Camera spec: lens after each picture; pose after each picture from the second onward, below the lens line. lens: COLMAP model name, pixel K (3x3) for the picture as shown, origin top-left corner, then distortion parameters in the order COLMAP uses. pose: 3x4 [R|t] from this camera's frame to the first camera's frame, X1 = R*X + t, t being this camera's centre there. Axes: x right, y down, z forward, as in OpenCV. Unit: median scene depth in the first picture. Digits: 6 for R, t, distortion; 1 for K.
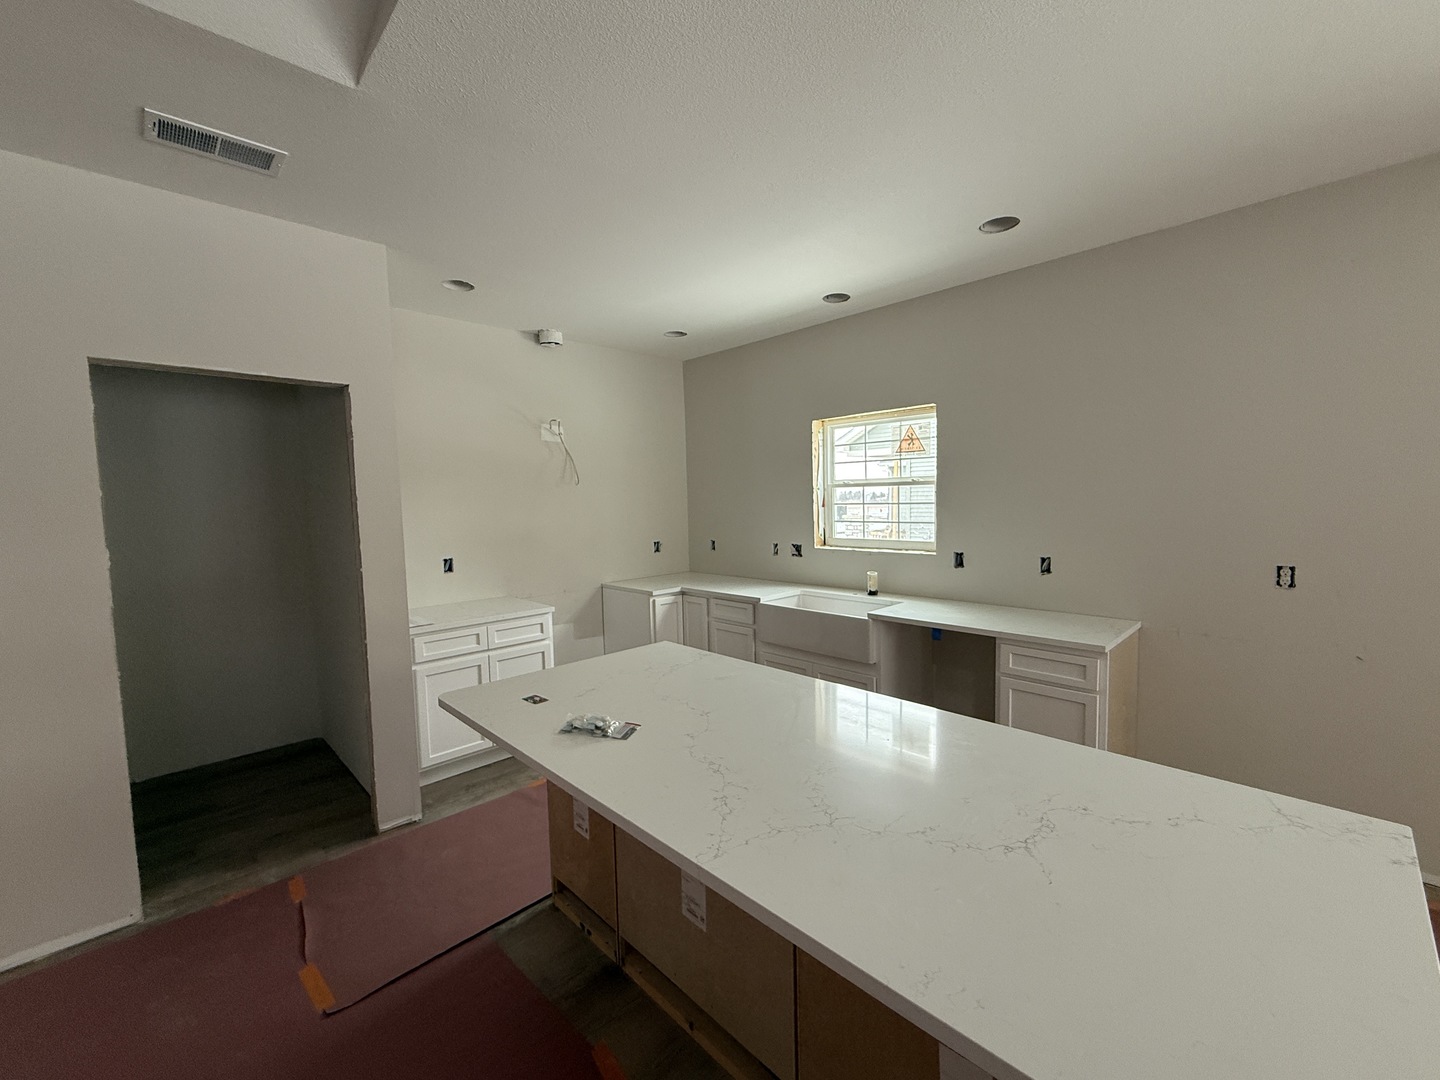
lens RADIAL K [[595.6, 0, 723.2], [0, 595.6, 536.1], [0, 0, 1]] dist [-0.001121, -0.000124]
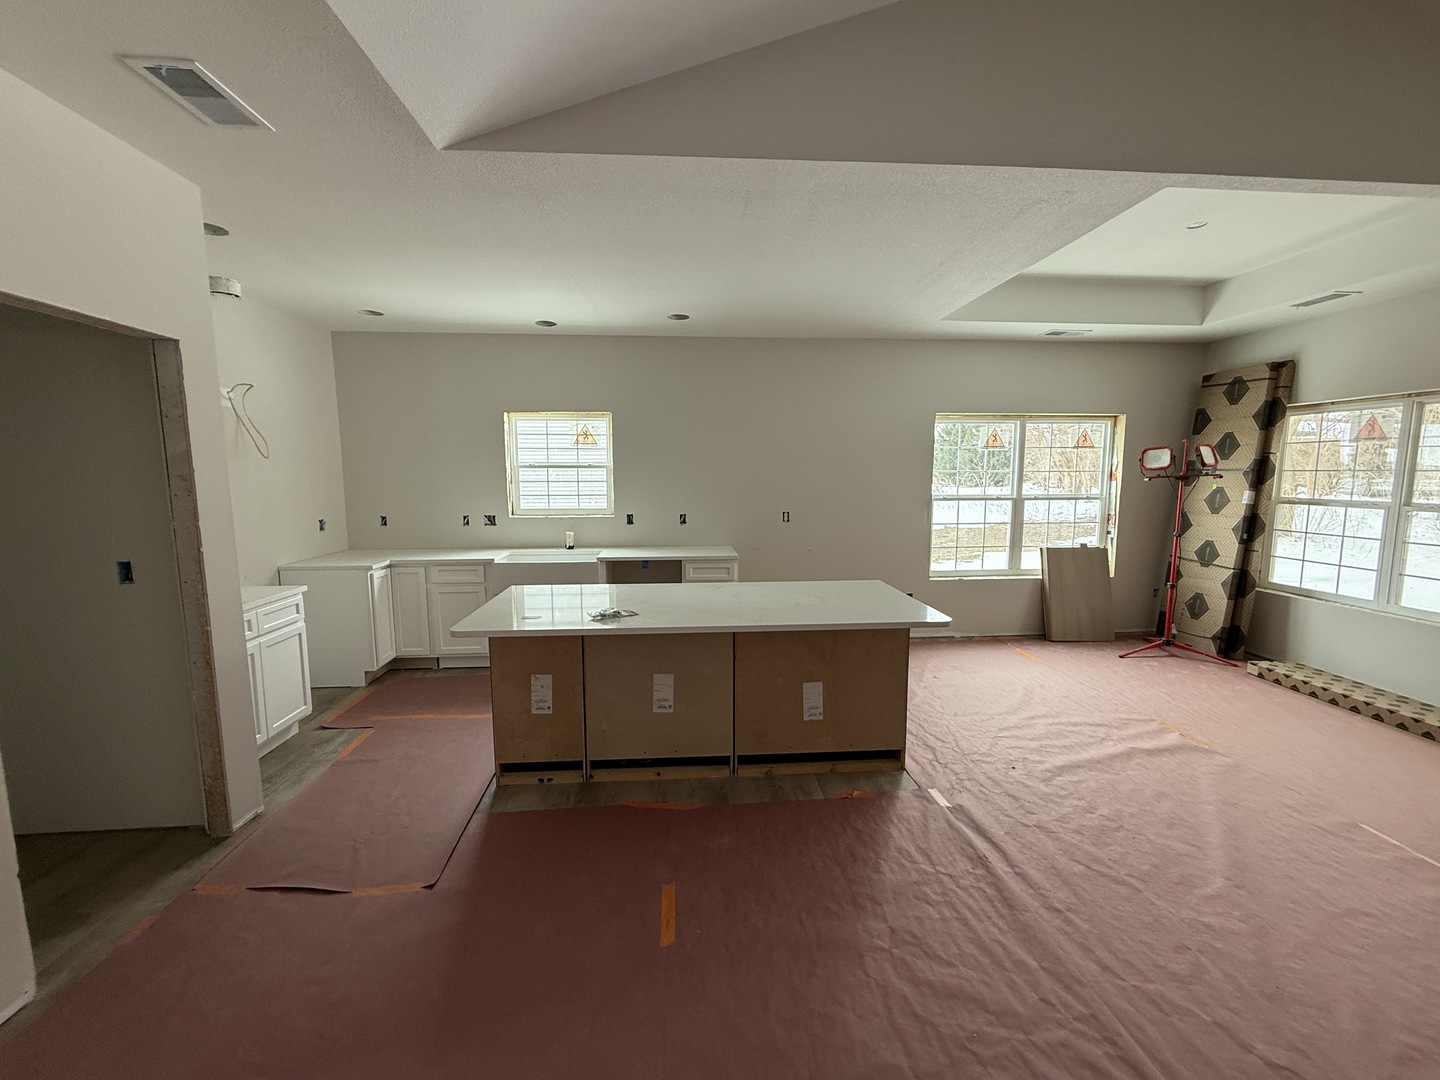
lens RADIAL K [[595.6, 0, 724.5], [0, 595.6, 532.3], [0, 0, 1]] dist [-0.001121, -0.000124]
pose [[0.633101, -0.057128, 0.771958, -0.560395], [0.036266, 0.998367, 0.044140, 0.013772], [-0.773219, 0.000051, 0.634139, -0.125263]]
